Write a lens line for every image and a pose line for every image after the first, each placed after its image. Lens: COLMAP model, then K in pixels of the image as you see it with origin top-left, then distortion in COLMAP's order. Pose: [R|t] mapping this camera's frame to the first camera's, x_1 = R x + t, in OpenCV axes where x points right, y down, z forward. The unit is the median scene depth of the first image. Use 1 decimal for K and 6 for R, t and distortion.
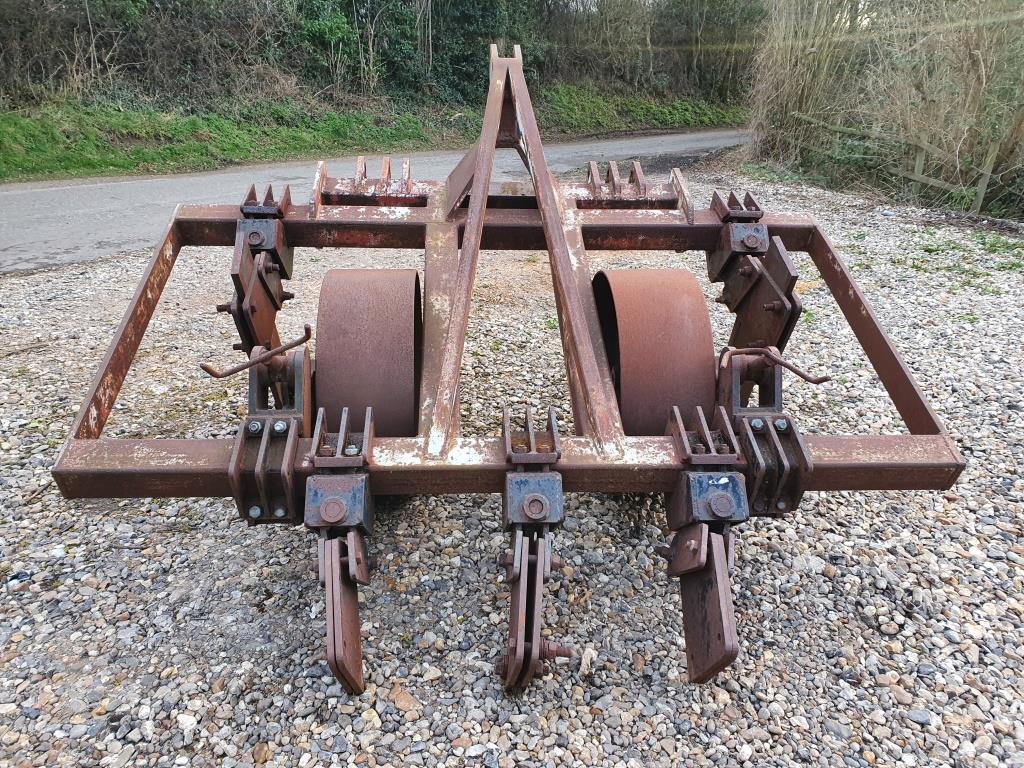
lens RADIAL K [[777.3, 0, 509.5], [0, 777.3, 380.3], [0, 0, 1]] dist [0.024571, -0.001074]
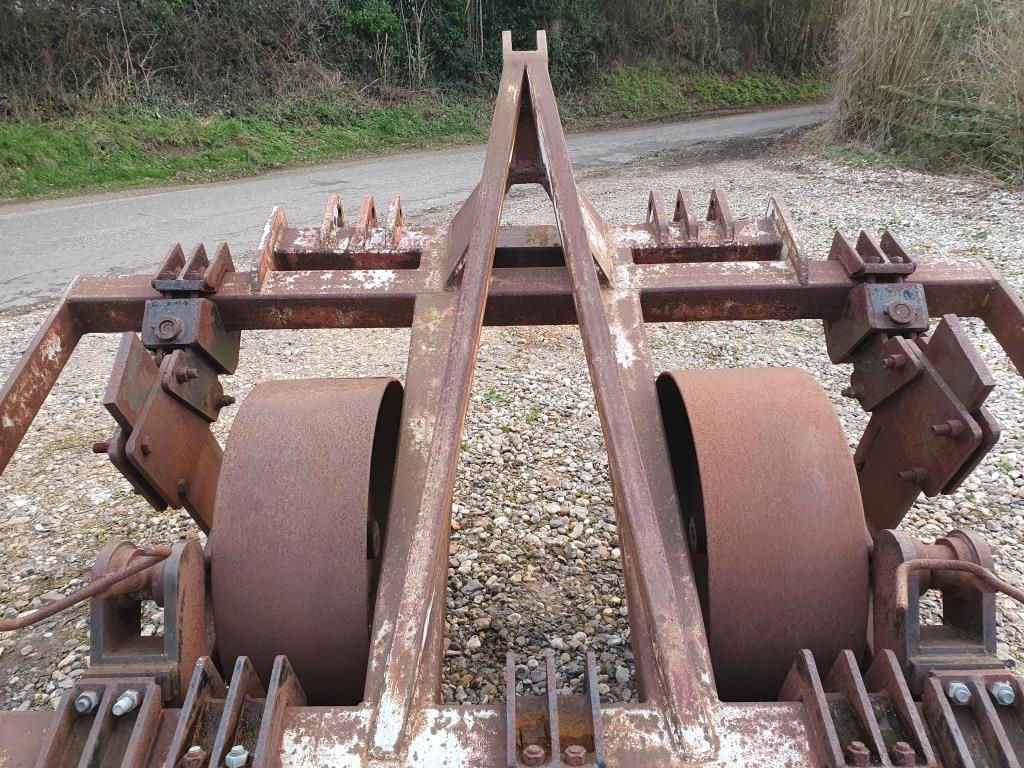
lens RADIAL K [[777.3, 0, 509.3], [0, 777.3, 384.3], [0, 0, 1]] dist [0.024571, -0.001074]
pose [[0.996444, -0.012871, -0.083271, 0.028788], [0.014740, 0.999652, 0.021871, -0.113740], [0.082961, -0.023020, 0.996287, 0.260384]]
